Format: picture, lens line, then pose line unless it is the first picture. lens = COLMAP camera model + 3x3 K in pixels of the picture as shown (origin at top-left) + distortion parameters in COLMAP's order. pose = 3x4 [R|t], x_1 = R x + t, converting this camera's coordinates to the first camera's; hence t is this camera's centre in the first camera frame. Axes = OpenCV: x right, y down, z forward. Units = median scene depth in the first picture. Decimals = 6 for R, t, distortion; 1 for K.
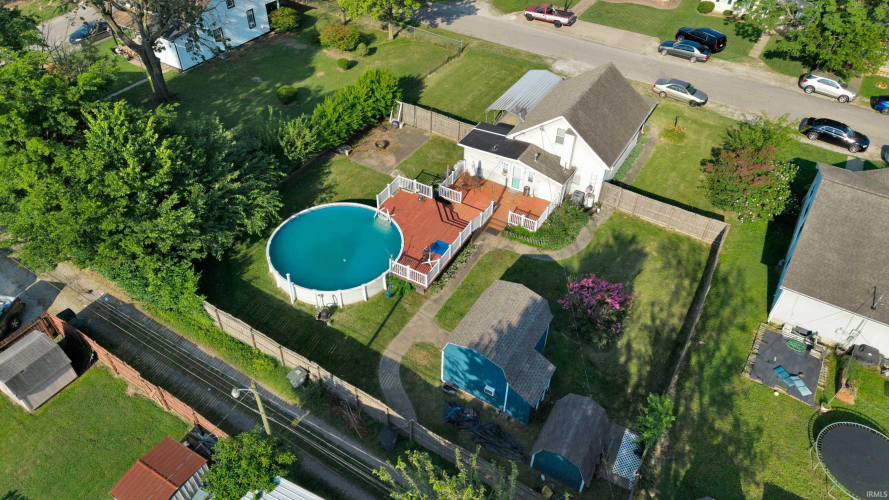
lens RADIAL K [[609.8, 0, 443.2], [0, 609.8, 254.2], [0, 0, 1]] dist [0.037538, -0.007069]
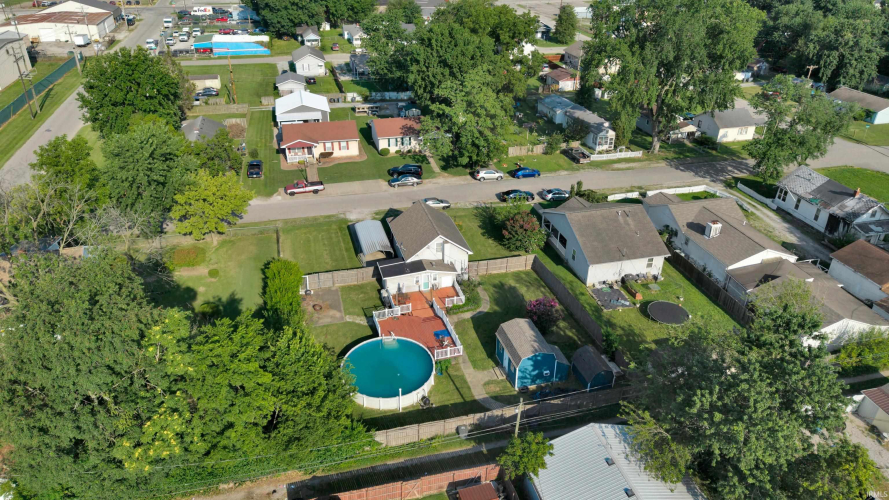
lens RADIAL K [[609.8, 0, 443.4], [0, 609.8, 247.3], [0, 0, 1]] dist [0.037538, -0.007069]
pose [[0.686914, -0.366211, 0.627725, -0.773459], [0.491903, 0.870110, -0.030668, -0.131958], [-0.534959, 0.329846, 0.777831, -0.241829]]
